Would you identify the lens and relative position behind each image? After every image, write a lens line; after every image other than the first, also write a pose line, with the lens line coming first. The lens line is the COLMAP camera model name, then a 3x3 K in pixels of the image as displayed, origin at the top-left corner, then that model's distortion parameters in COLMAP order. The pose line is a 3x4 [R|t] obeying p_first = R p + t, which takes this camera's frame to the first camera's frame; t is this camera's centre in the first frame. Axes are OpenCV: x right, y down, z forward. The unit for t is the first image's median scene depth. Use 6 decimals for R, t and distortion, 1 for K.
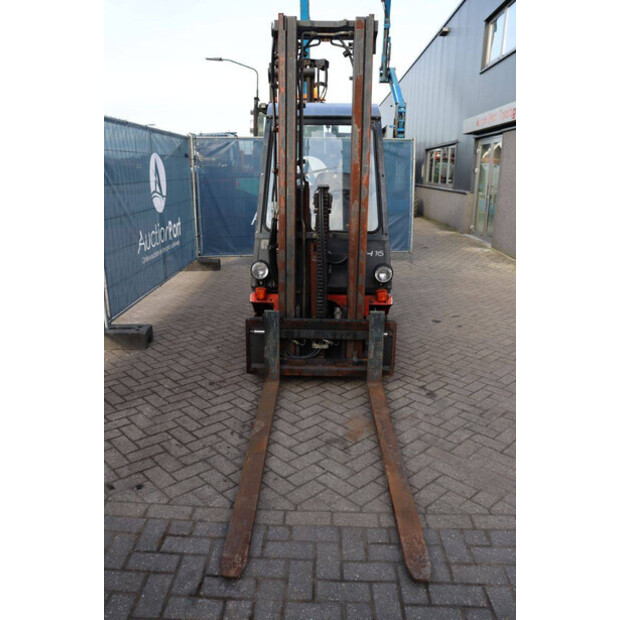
lens RADIAL K [[486.2, 0, 303.9], [0, 486.2, 308.1], [0, 0, 1]] dist [-0.131721, 0.083504]
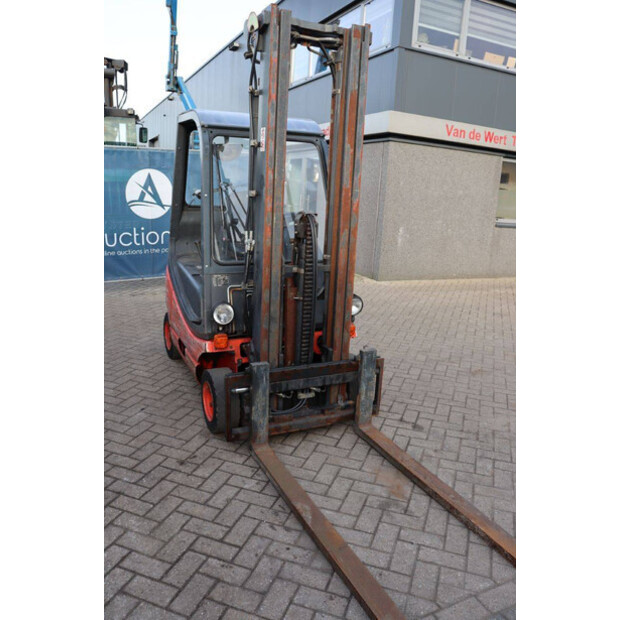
lens RADIAL K [[486.2, 0, 308.1], [0, 486.2, 315.6], [0, 0, 1]] dist [-0.131721, 0.083504]
pose [[0.894633, -0.085031, 0.438636, -0.336253], [0.087903, 0.996033, 0.013800, -0.076763], [-0.438069, 0.026211, 0.898559, 0.213011]]
